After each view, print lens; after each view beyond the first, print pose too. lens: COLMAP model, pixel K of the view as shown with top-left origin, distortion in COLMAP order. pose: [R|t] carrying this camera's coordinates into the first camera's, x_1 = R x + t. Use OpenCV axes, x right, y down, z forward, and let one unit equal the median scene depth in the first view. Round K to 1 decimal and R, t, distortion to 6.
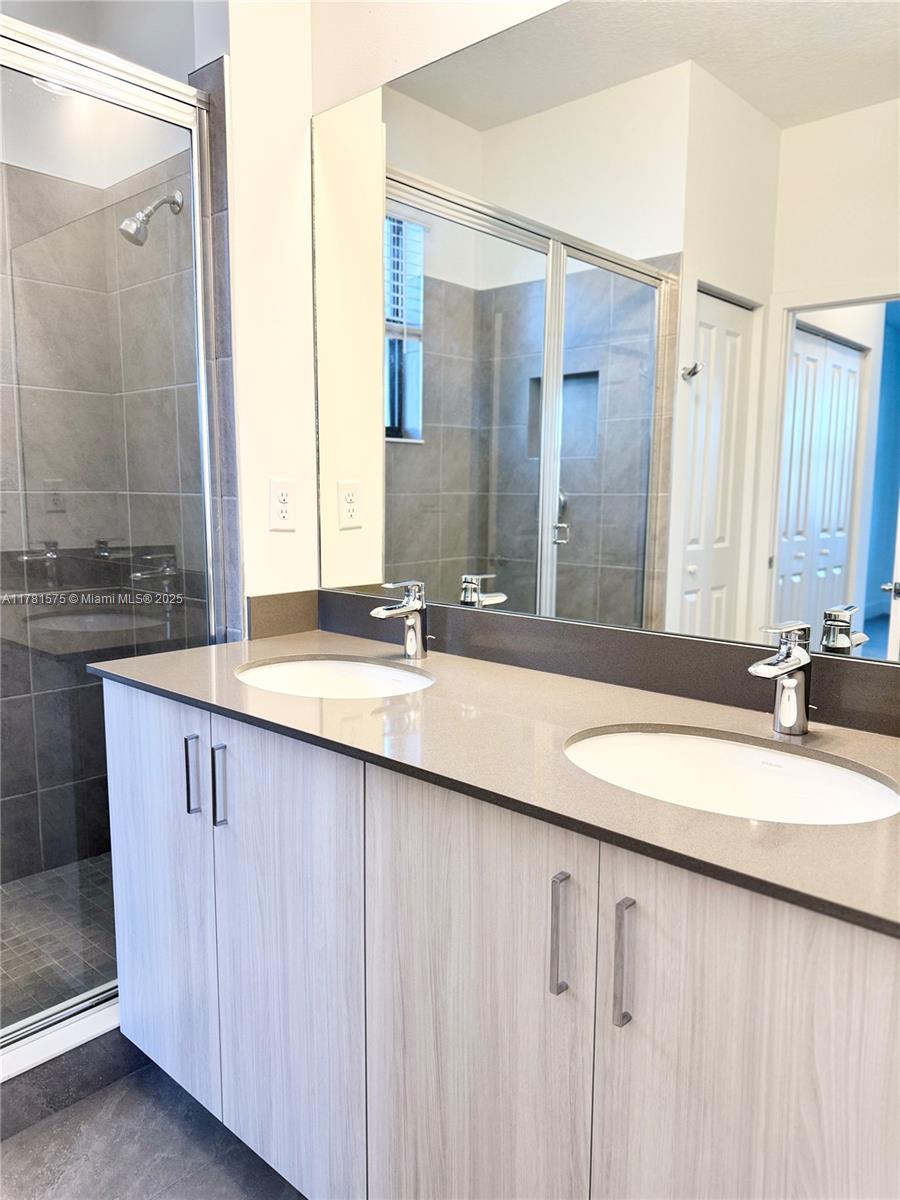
lens RADIAL K [[839.3, 0, 441.8], [0, 839.3, 591.8], [0, 0, 1]] dist [0.047016, -0.060004]
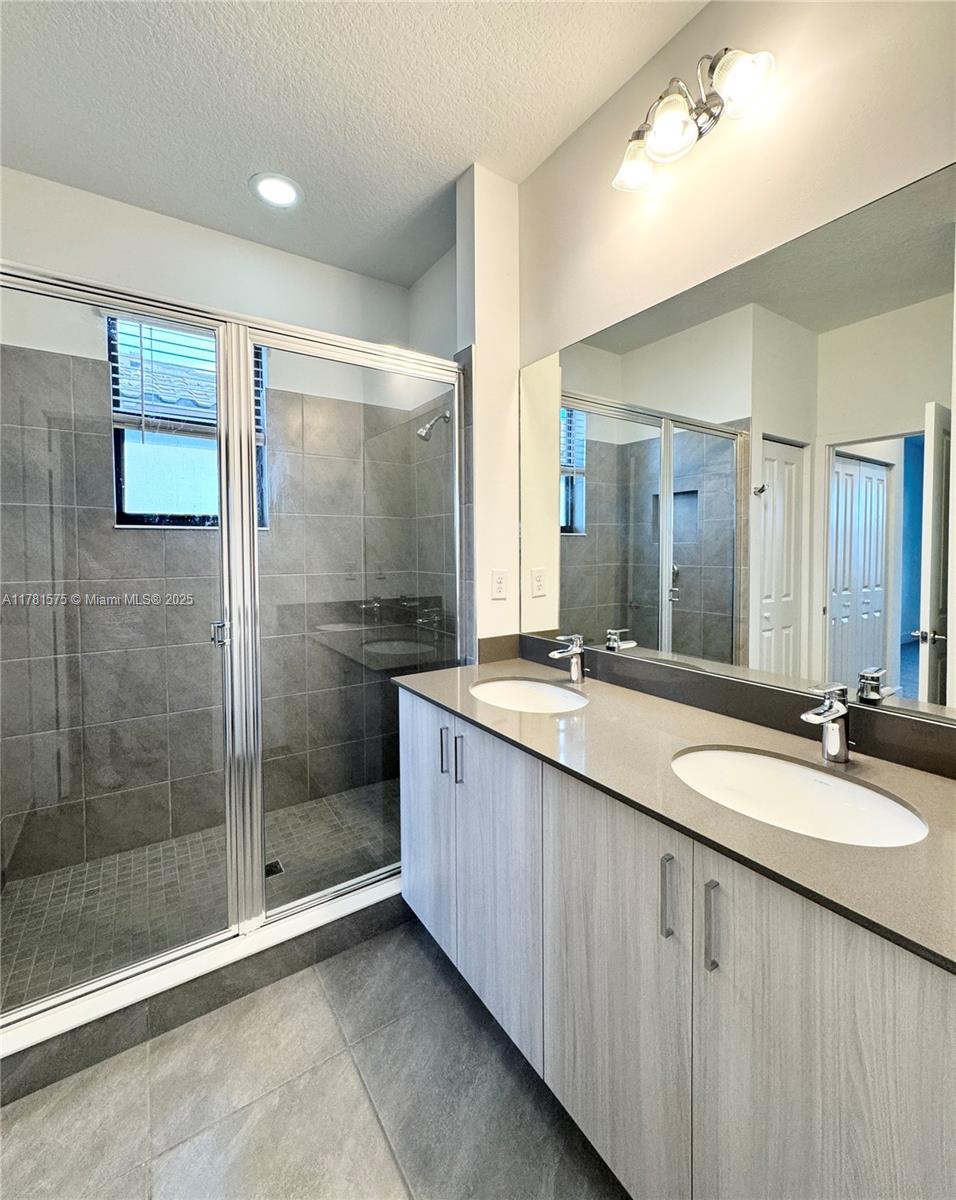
lens RADIAL K [[502.0, 0, 479.3], [0, 502.0, 562.5], [0, 0, 1]] dist [-0.002269, 0.000118]
pose [[0.972241, -0.004046, -0.233947, 0.011795], [-0.019234, 0.995084, -0.097144, -0.051159], [0.233191, 0.098947, 0.967384, -0.009675]]
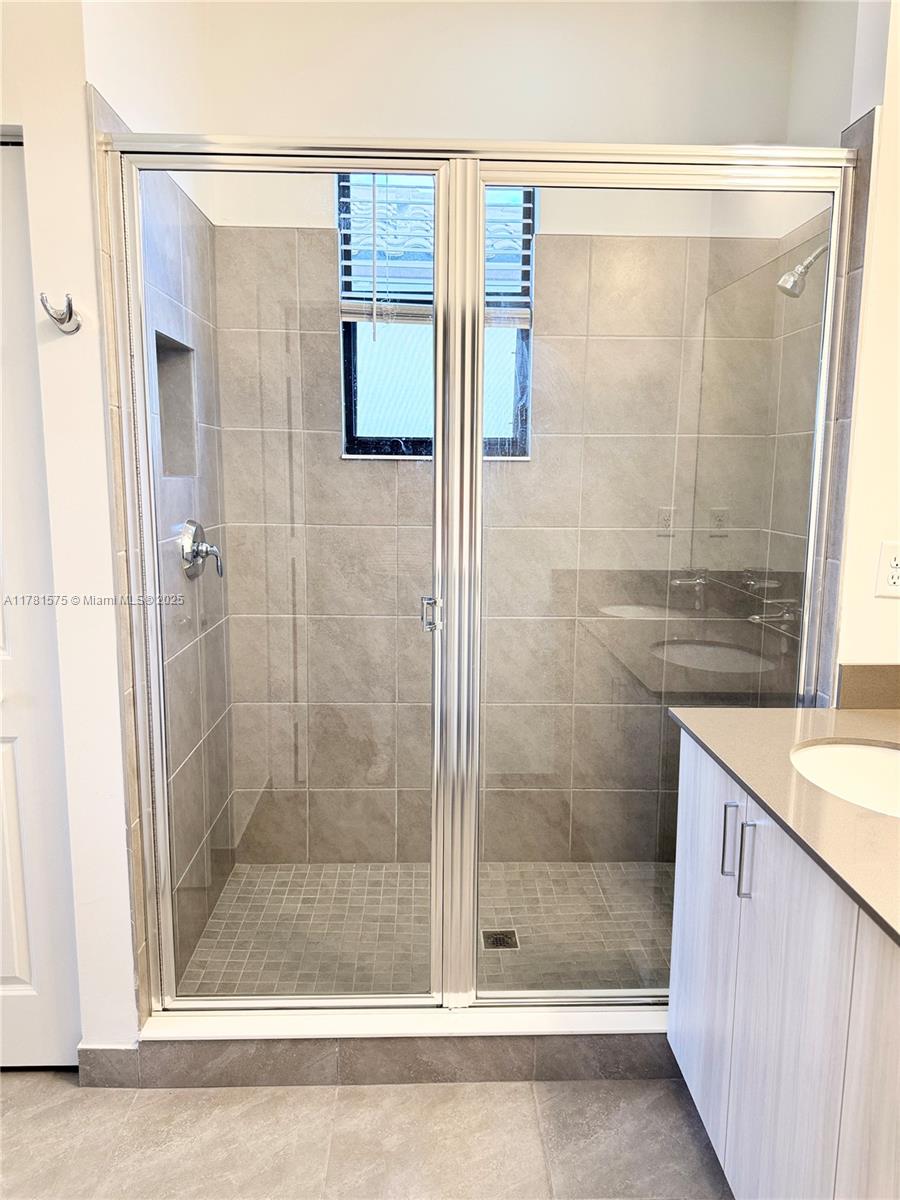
lens RADIAL K [[839.3, 0, 468.7], [0, 839.3, 588.7], [0, 0, 1]] dist [0.047016, -0.060004]
pose [[0.707875, 0.104080, -0.698627, 0.140564], [-0.094591, 0.994143, 0.052262, -0.093439], [0.699975, 0.029089, 0.713575, 0.004849]]
